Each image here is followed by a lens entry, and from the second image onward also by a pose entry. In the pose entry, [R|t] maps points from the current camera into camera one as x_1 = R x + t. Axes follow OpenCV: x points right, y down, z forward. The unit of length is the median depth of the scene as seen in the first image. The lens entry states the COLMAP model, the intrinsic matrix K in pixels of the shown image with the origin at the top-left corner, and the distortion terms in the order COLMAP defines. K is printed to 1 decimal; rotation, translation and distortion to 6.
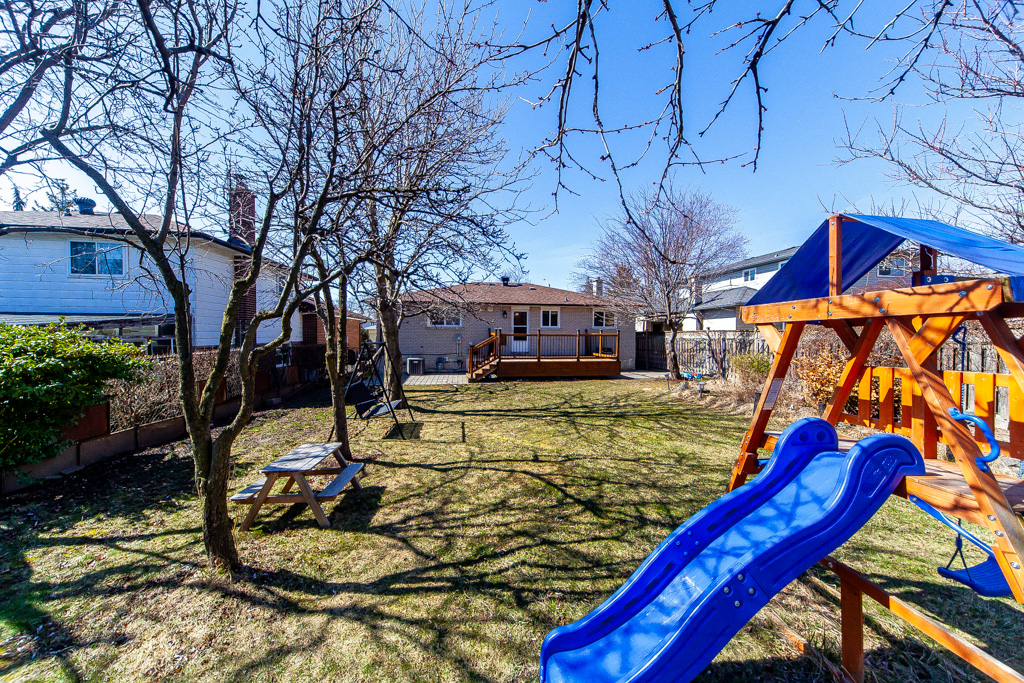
lens RADIAL K [[358.0, 0, 508.0], [0, 358.0, 338.5], [0, 0, 1]] dist [0.004006, -0.000593]
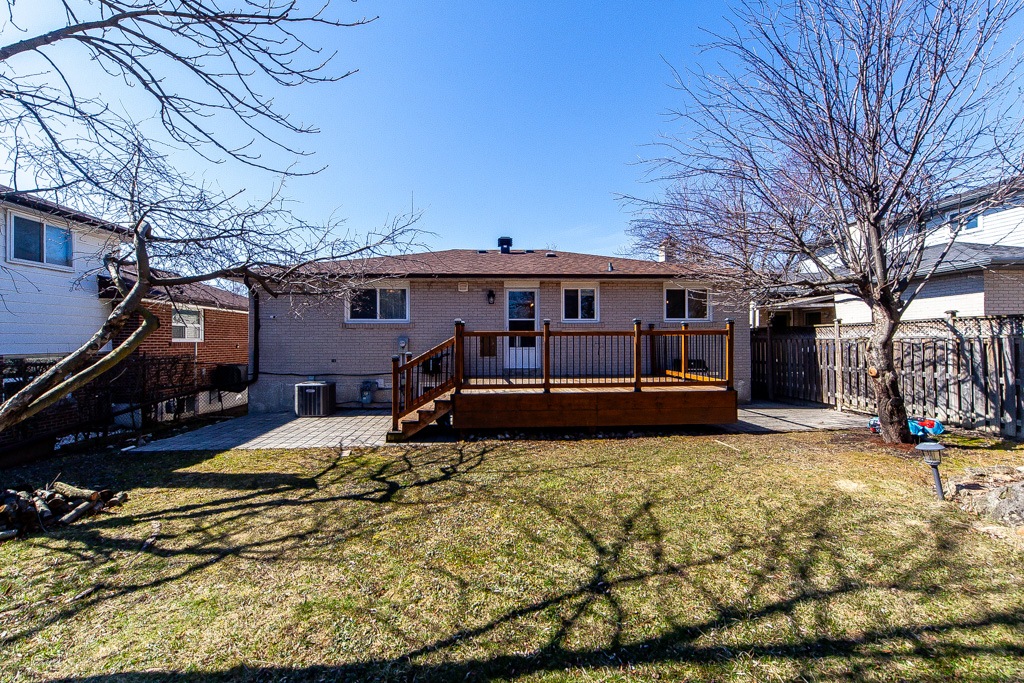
lens RADIAL K [[358.0, 0, 518.6], [0, 358.0, 341.8], [0, 0, 1]] dist [0.004006, -0.000593]
pose [[0.994556, -0.010550, -0.103666, 0.084460], [0.009369, 0.999886, -0.011868, 0.005161], [0.103780, 0.010832, 0.994541, 0.484506]]
